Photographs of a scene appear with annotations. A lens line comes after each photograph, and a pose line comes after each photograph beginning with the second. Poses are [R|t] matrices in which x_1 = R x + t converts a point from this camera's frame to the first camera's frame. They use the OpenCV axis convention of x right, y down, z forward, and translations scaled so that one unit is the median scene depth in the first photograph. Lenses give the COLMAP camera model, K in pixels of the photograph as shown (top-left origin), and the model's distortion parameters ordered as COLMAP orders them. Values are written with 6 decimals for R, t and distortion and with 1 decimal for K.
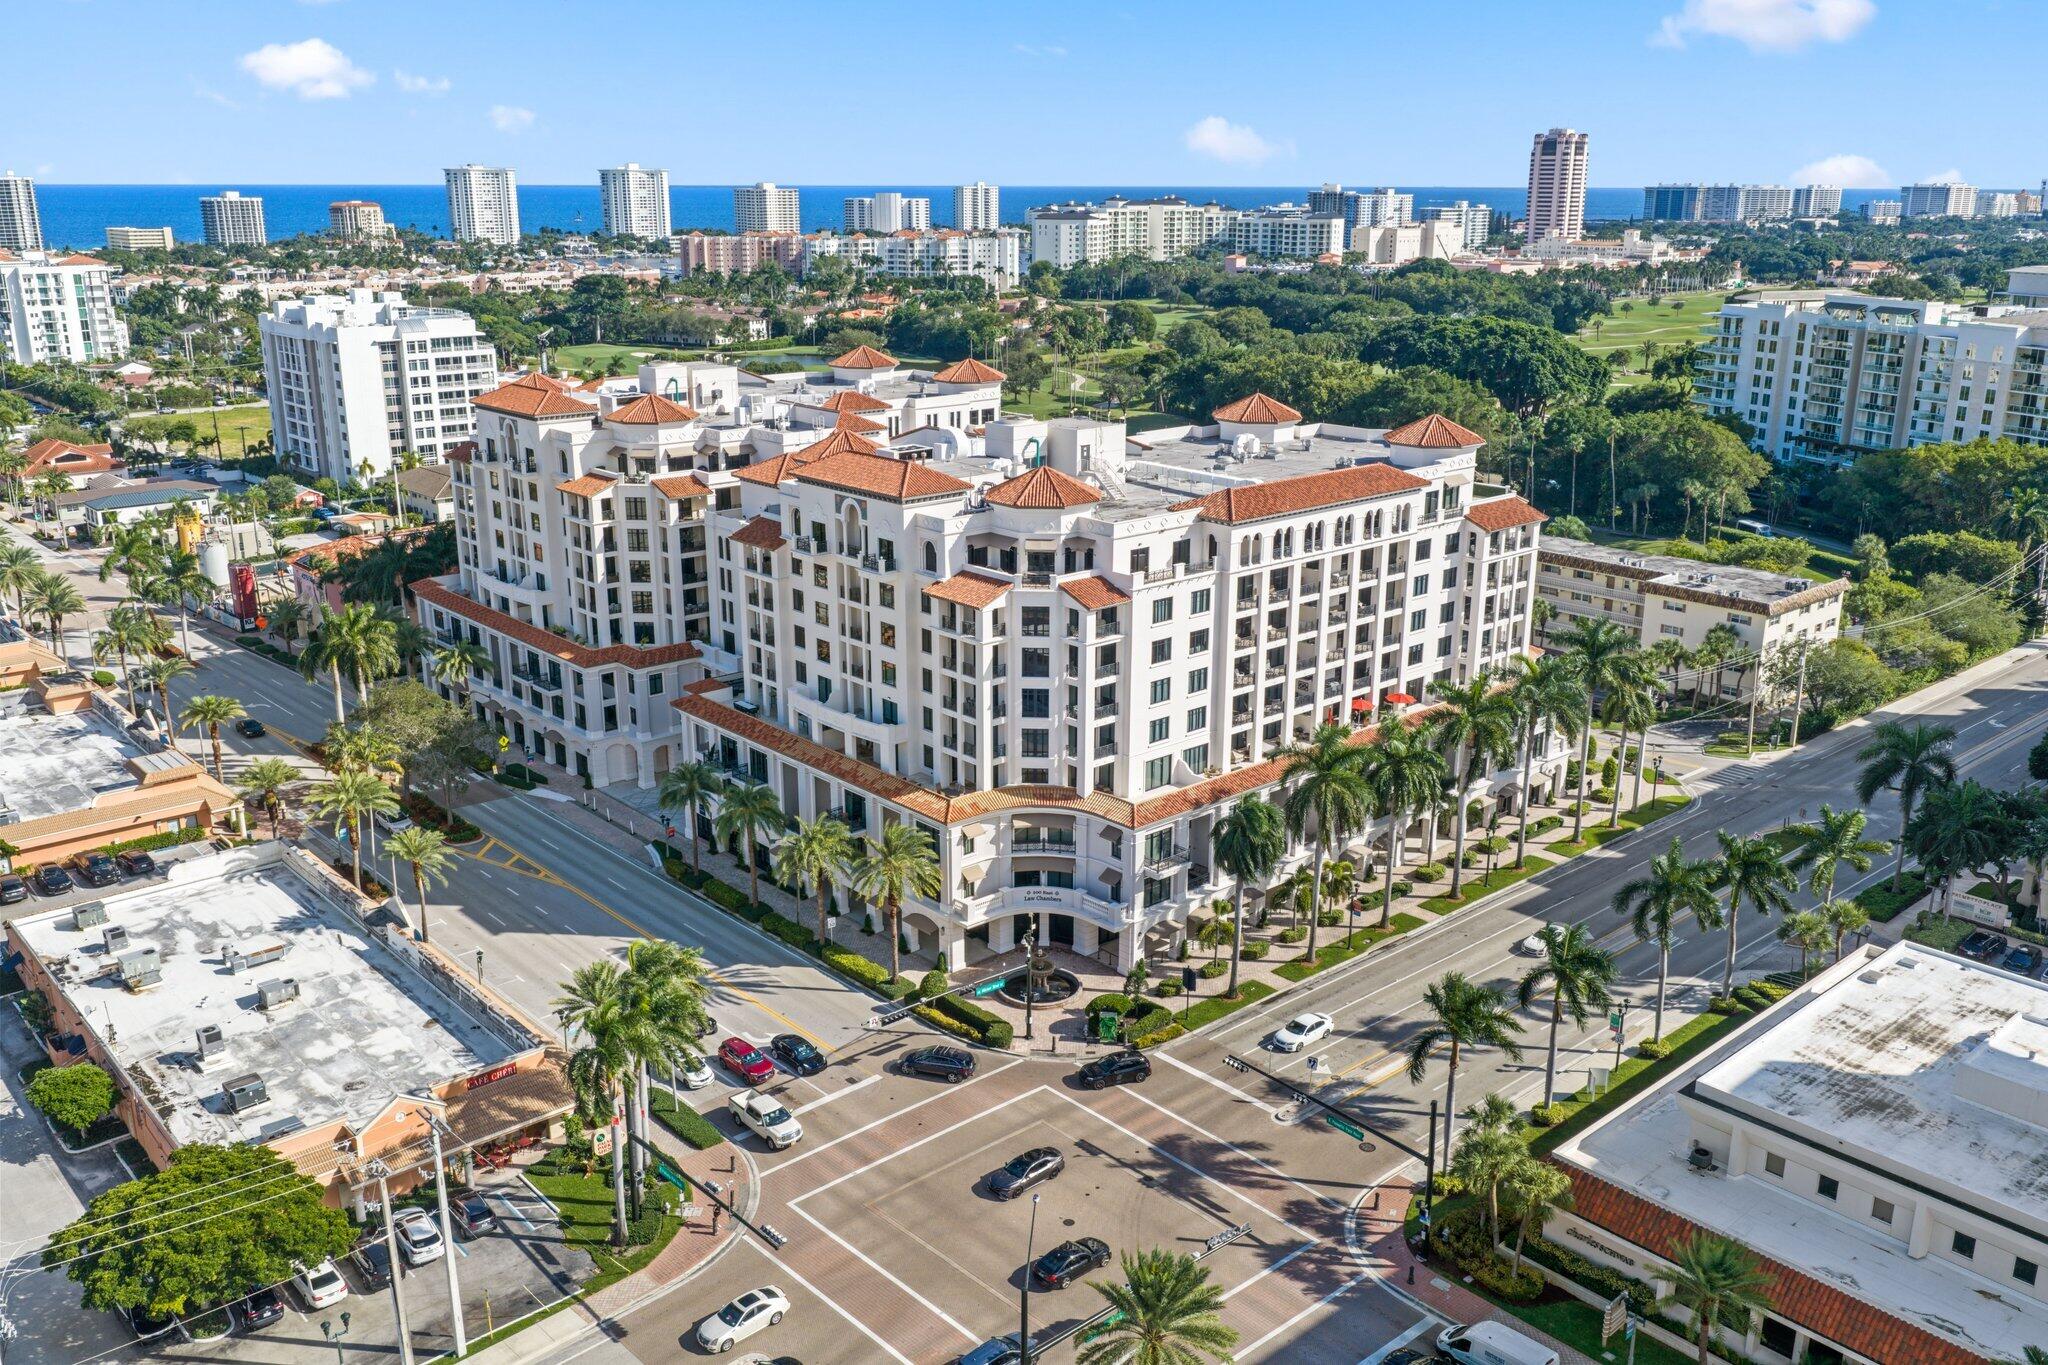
lens RADIAL K [[1732.8, 0, 1024.0], [0, 1732.8, 682.5], [0, 0, 1]] dist [0.006363, 0.004931]
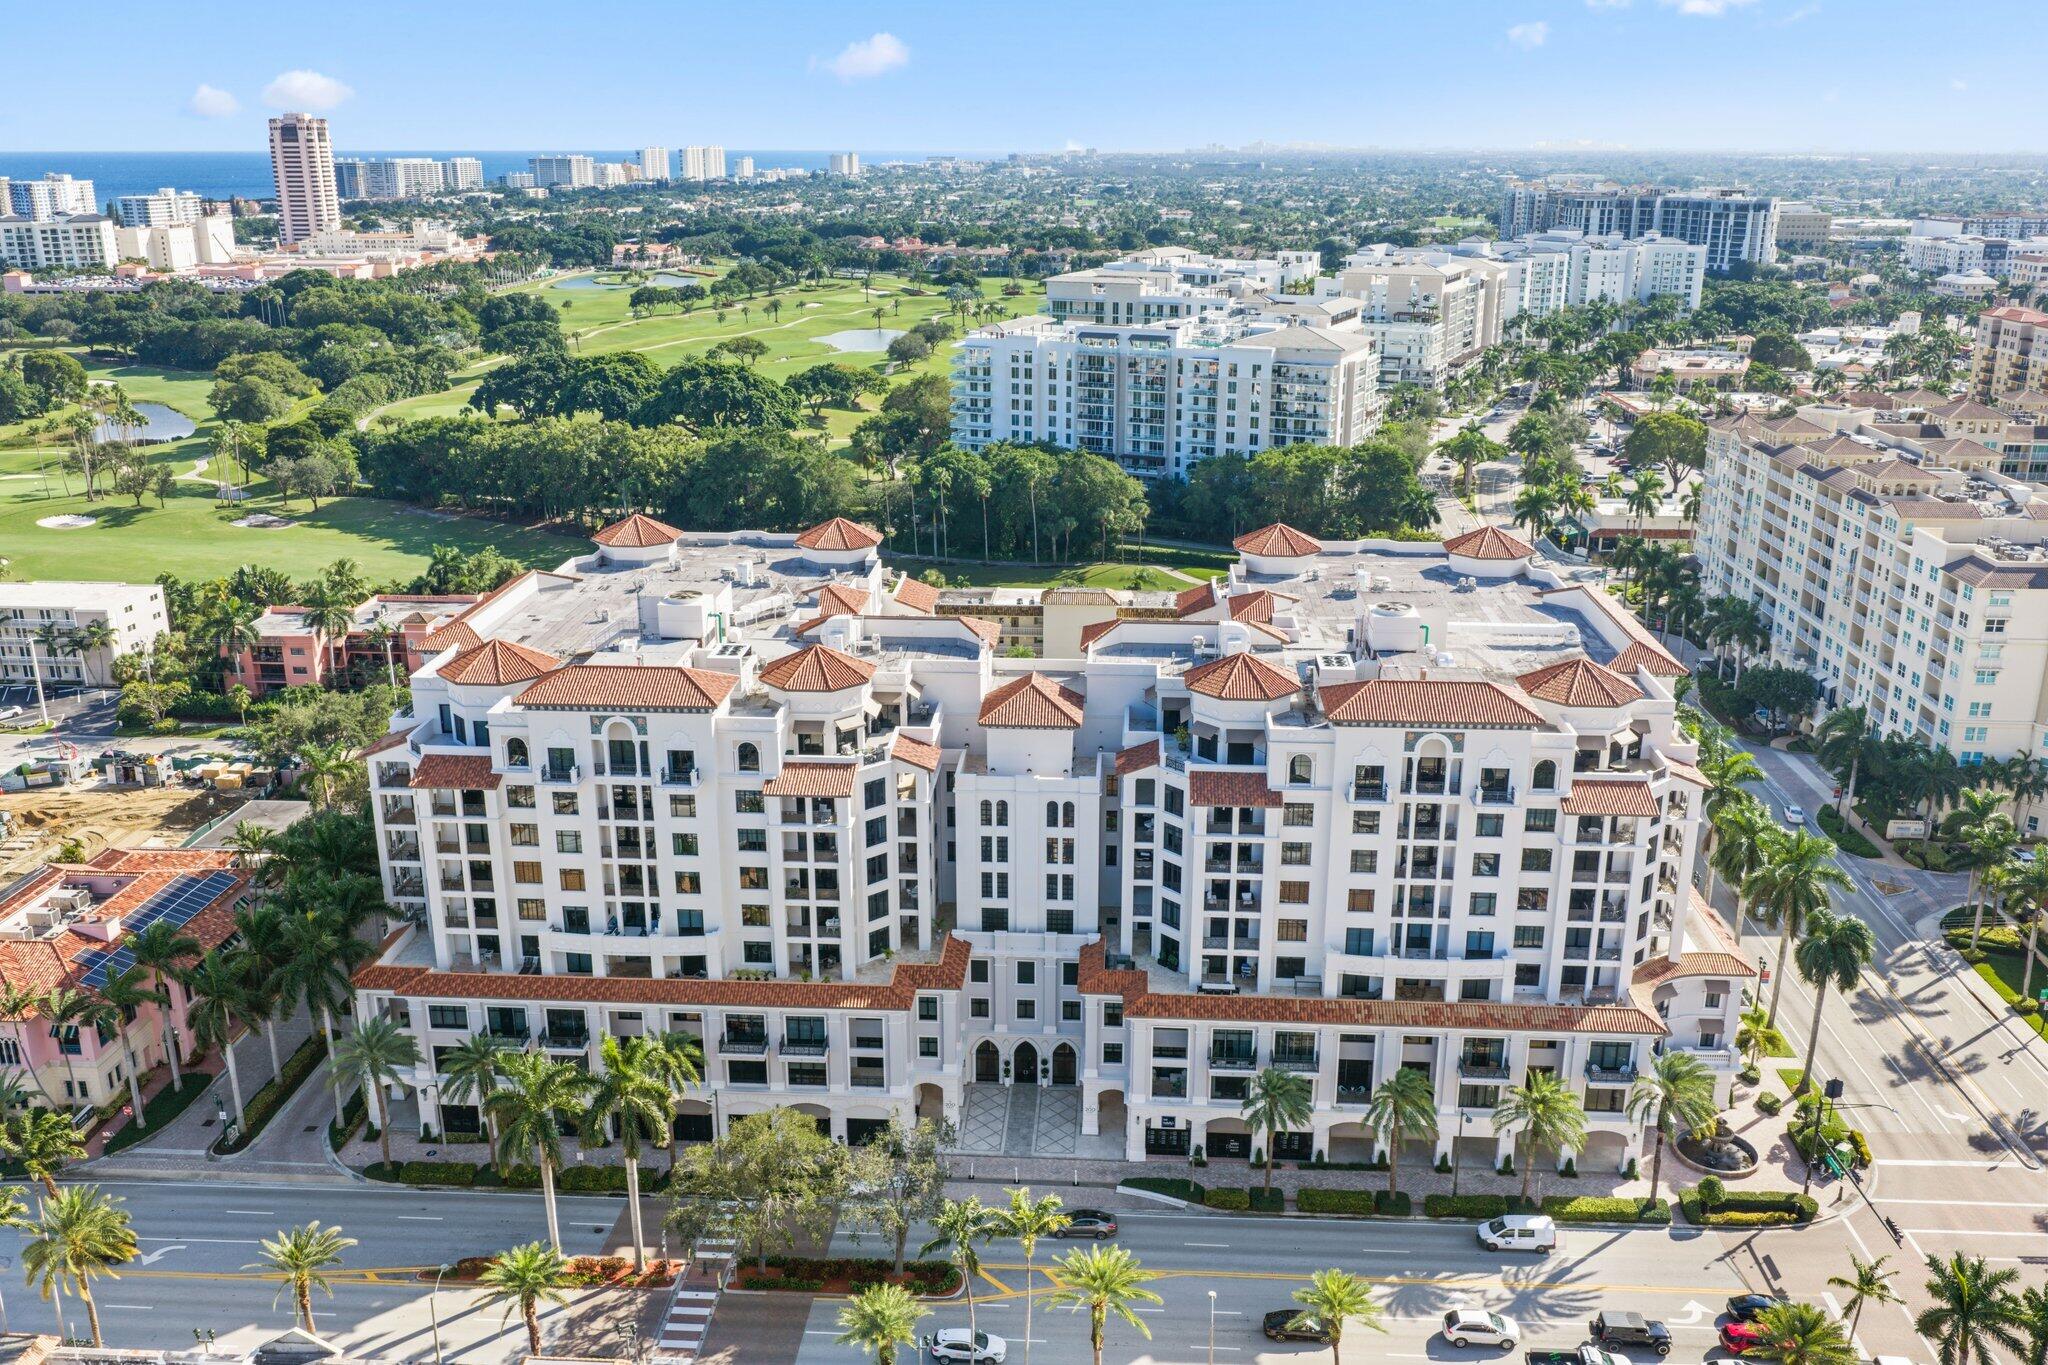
lens RADIAL K [[1732.8, 0, 1024.0], [0, 1732.8, 682.5], [0, 0, 1]] dist [0.006363, 0.004931]
pose [[0.719130, -0.214287, 0.661010, -0.374212], [0.200057, 0.974833, 0.098375, -0.115644], [-0.665455, 0.061495, 0.743901, 0.190538]]
